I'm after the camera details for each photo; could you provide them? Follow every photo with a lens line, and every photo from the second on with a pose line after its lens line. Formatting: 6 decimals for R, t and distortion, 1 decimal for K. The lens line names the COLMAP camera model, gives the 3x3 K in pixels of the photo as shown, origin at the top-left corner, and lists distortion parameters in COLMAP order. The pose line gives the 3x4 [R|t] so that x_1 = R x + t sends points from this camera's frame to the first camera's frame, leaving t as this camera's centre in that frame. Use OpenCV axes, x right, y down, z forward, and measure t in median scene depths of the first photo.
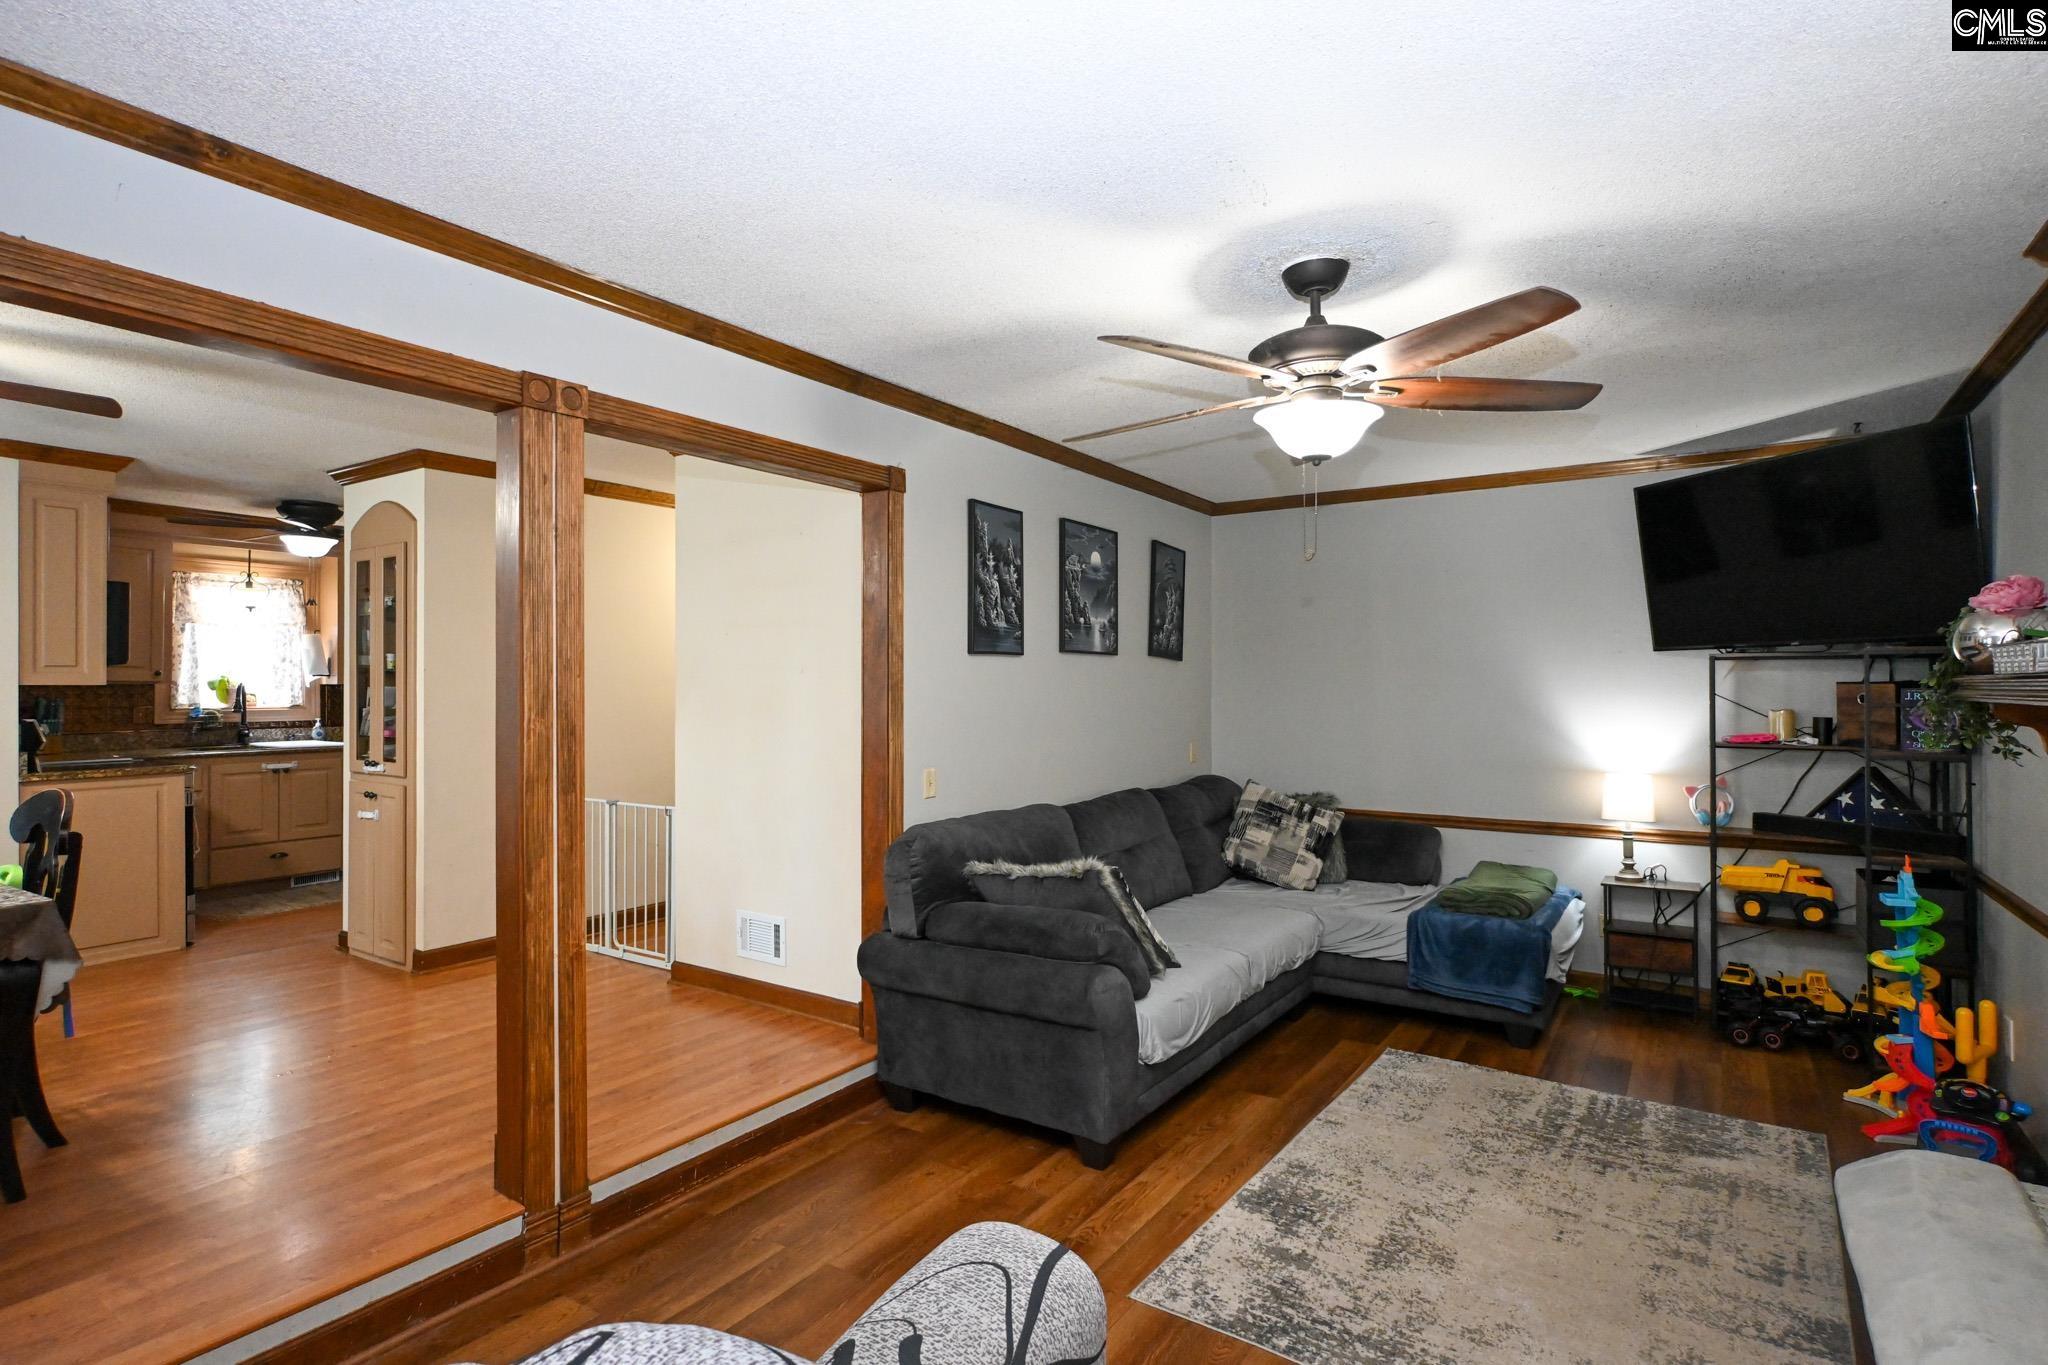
lens RADIAL K [[1026.6, 0, 1021.9], [0, 1026.6, 689.9], [0, 0, 1]] dist [-0.008168, 0.003925]
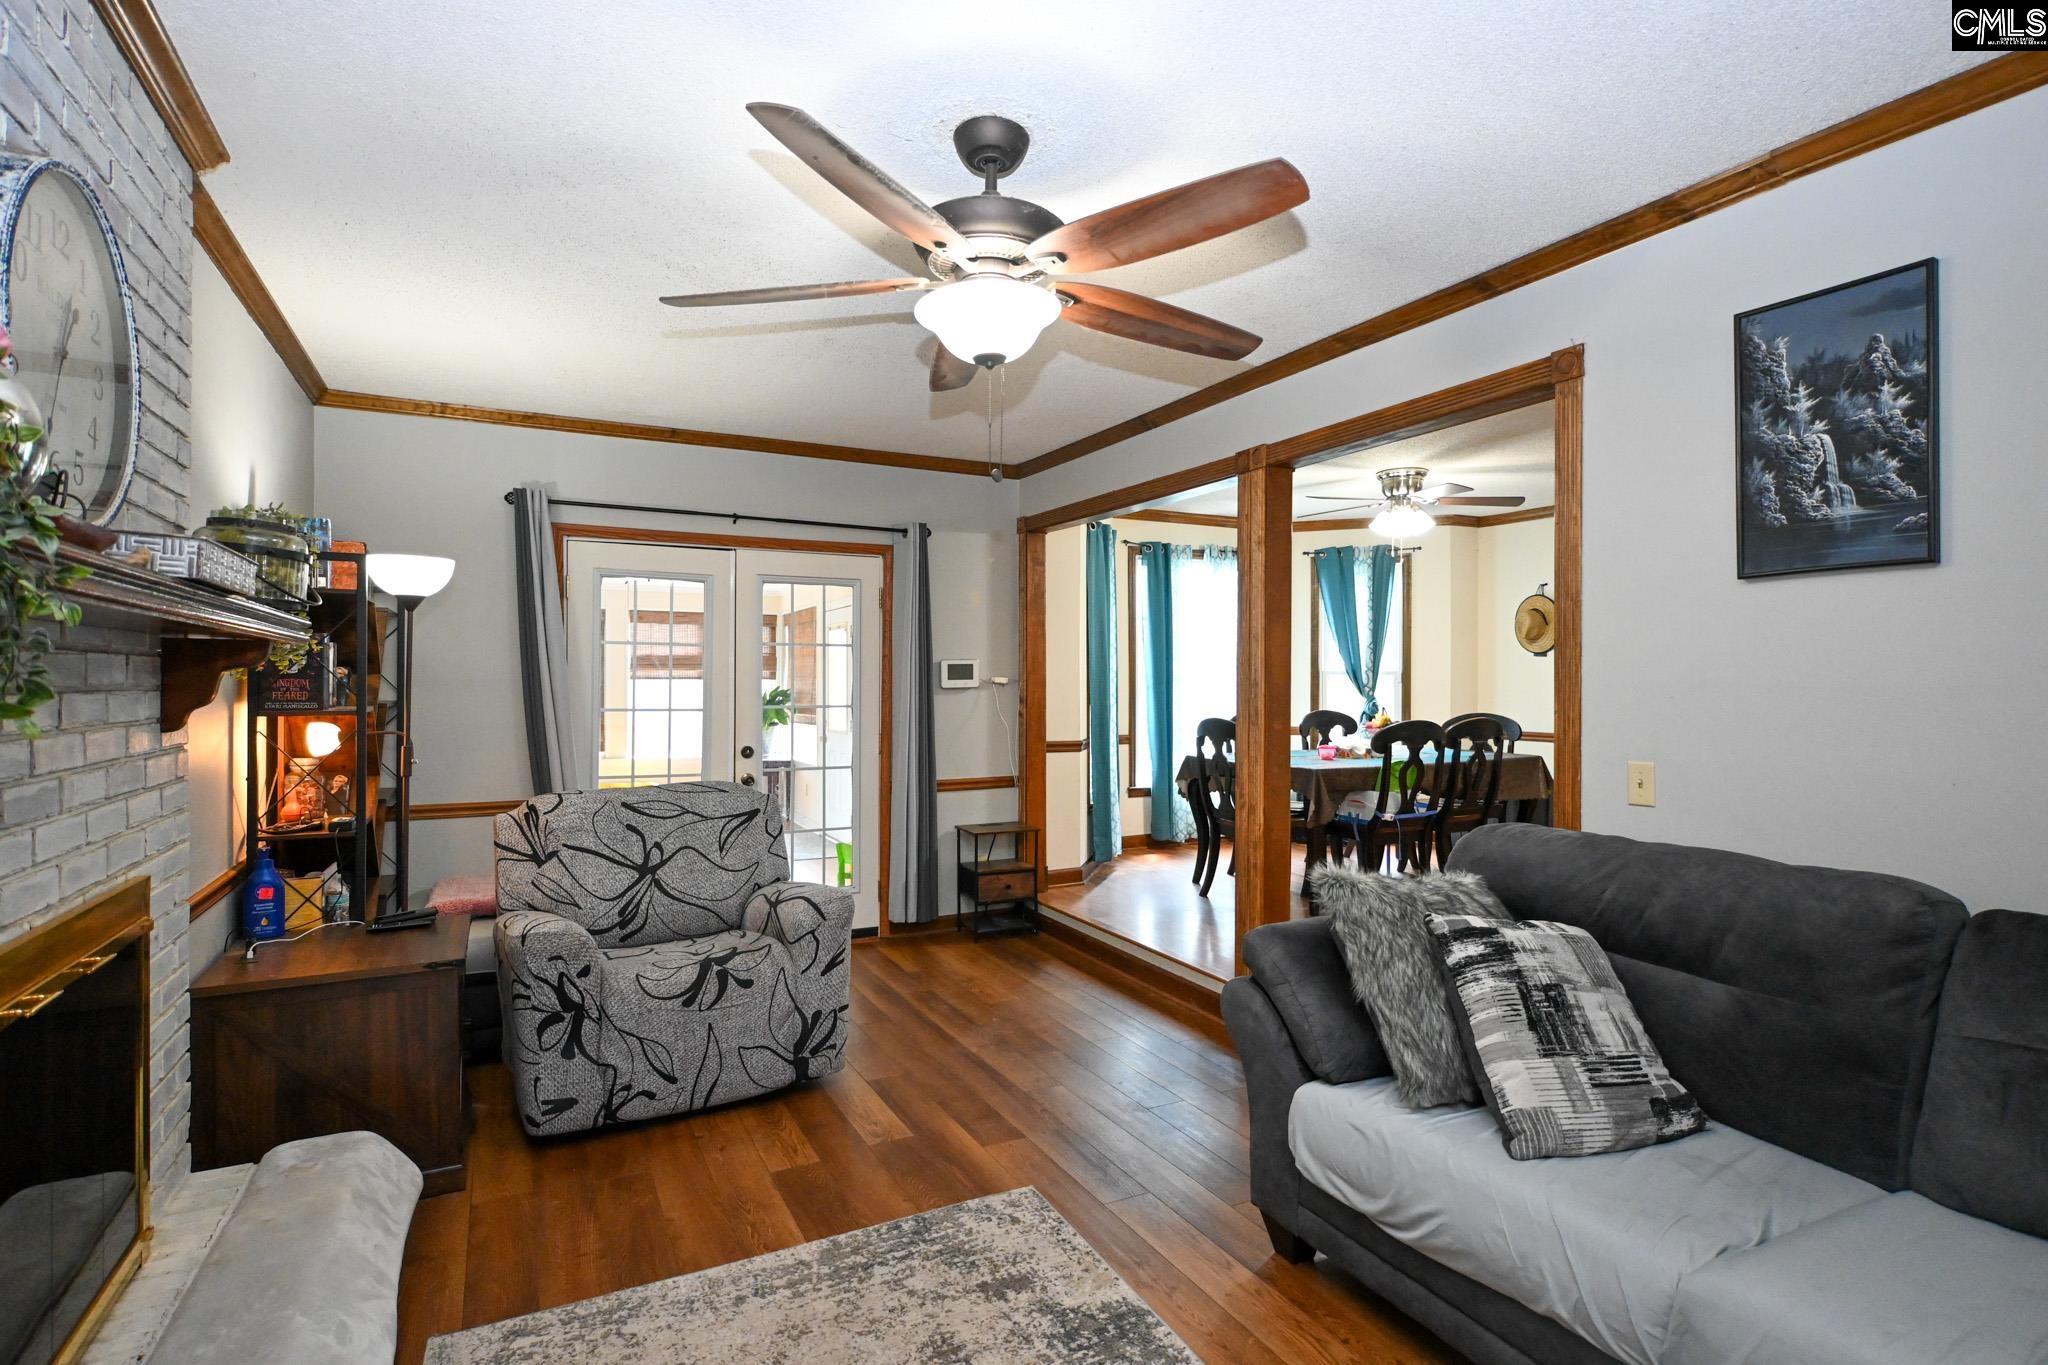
lens RADIAL K [[1026.6, 0, 1030.7], [0, 1026.6, 682.5], [0, 0, 1]] dist [-0.008168, 0.003925]
pose [[-0.474639, -0.002042, -0.880178, 0.565232], [-0.007985, 0.999966, 0.001986, 0.022302], [0.880145, 0.007971, -0.474639, 0.793309]]
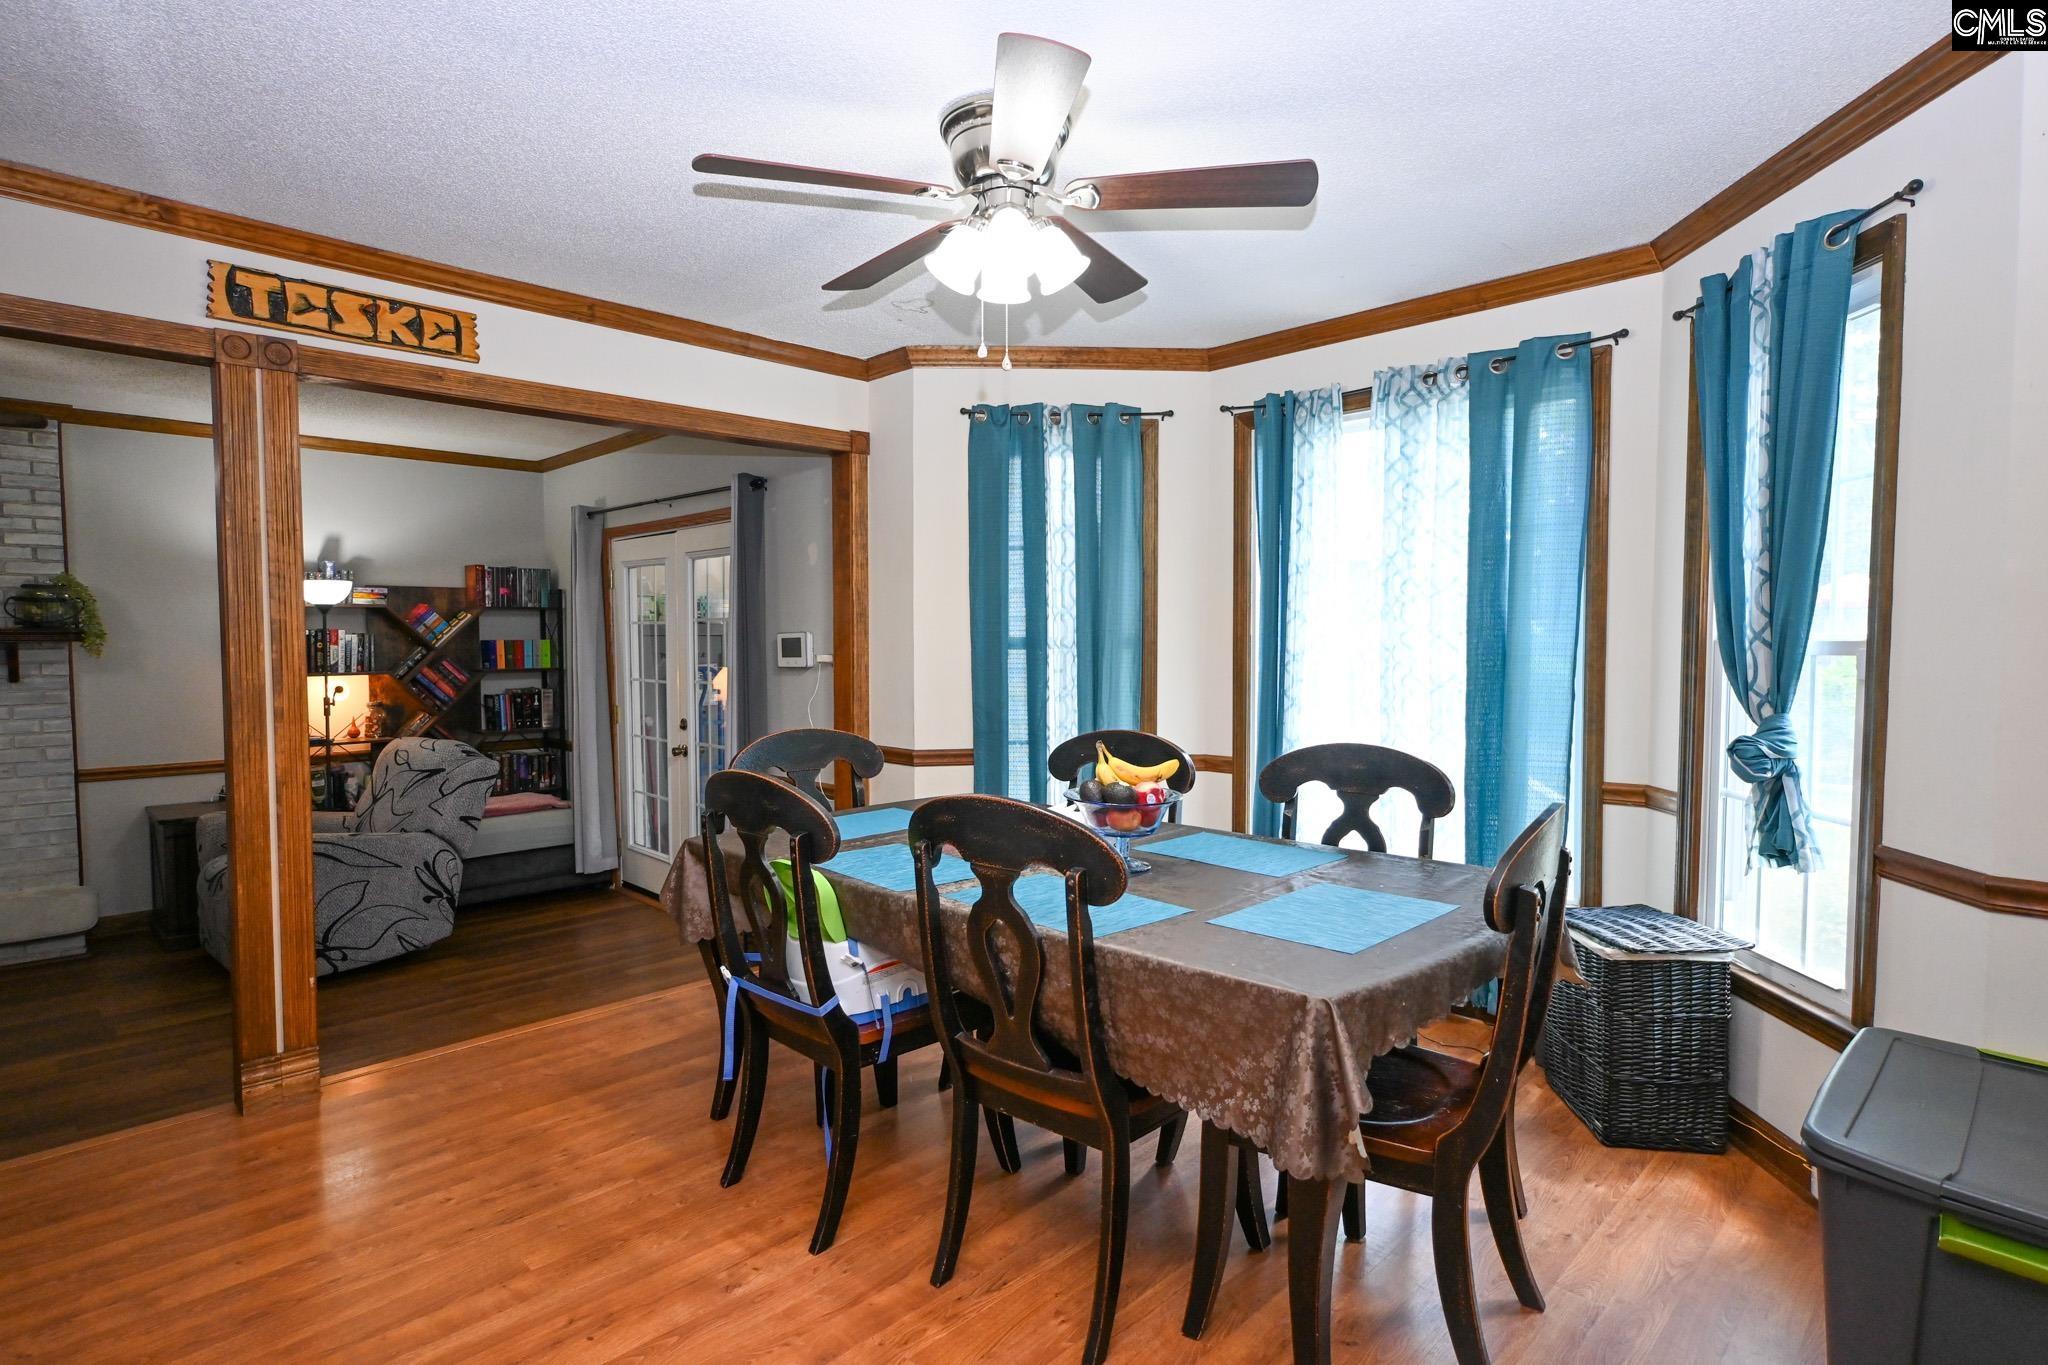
lens RADIAL K [[1026.6, 0, 1011.4], [0, 1026.6, 678.3], [0, 0, 1]] dist [-0.008168, 0.003925]
pose [[-0.985348, -0.007330, 0.170399, -0.788767], [-0.000034, 0.999084, 0.042781, 0.000928], [-0.170556, 0.042149, -0.984446, 1.061302]]
